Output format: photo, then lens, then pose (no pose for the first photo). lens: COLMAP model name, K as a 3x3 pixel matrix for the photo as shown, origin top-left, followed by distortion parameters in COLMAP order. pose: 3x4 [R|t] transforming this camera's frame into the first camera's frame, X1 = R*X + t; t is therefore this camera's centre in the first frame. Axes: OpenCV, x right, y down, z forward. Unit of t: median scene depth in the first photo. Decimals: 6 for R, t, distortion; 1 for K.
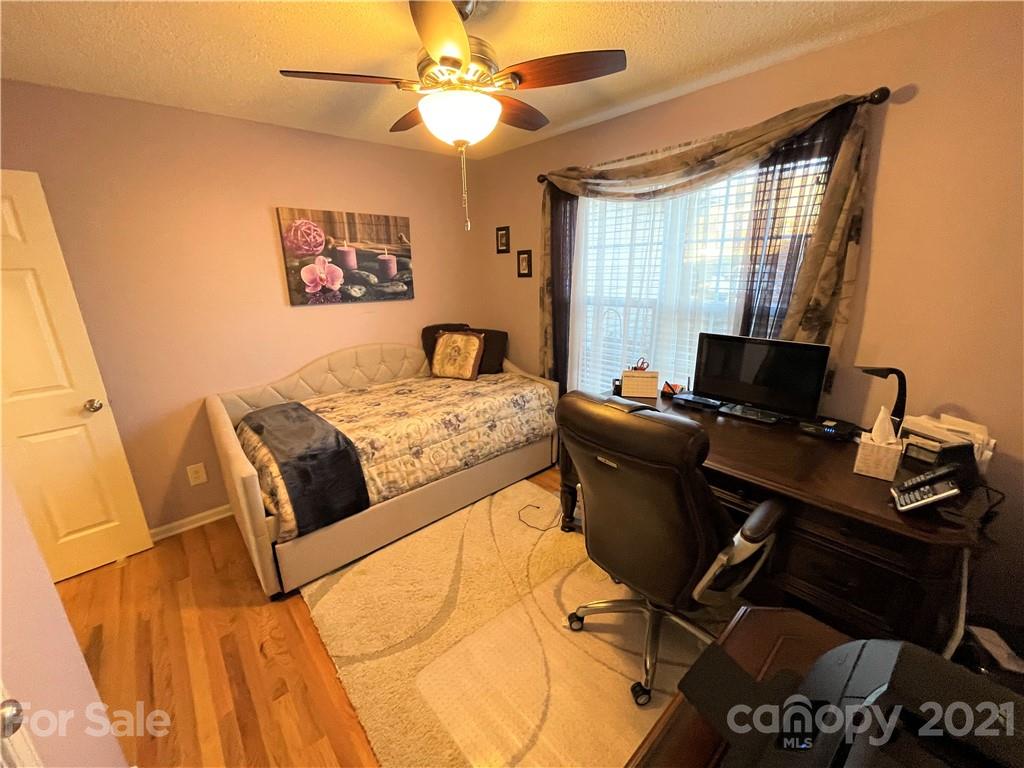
lens RADIAL K [[411.0, 0, 508.3], [0, 411.0, 387.6], [0, 0, 1]] dist [-0.002170, -0.000798]
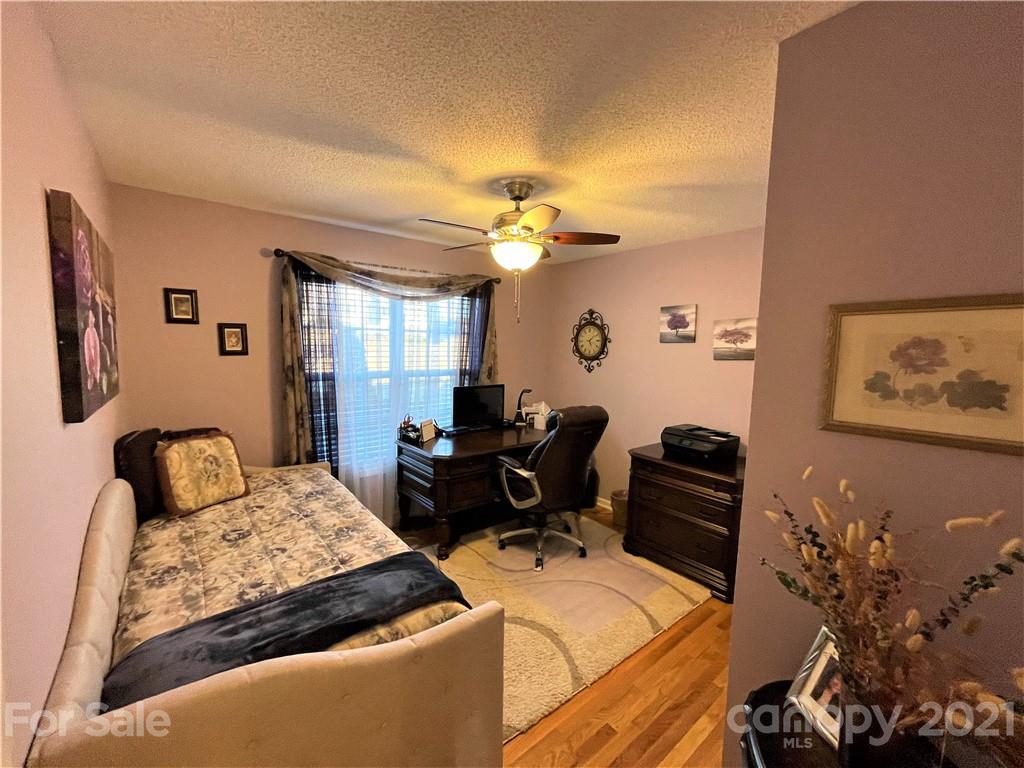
lens RADIAL K [[411.0, 0, 506.1], [0, 411.0, 385.2], [0, 0, 1]] dist [-0.002170, -0.000798]
pose [[0.062013, -0.078752, 0.994964, -0.852675], [0.265393, 0.962295, 0.059625, -0.139315], [-0.962144, 0.260359, 0.080575, 0.513084]]
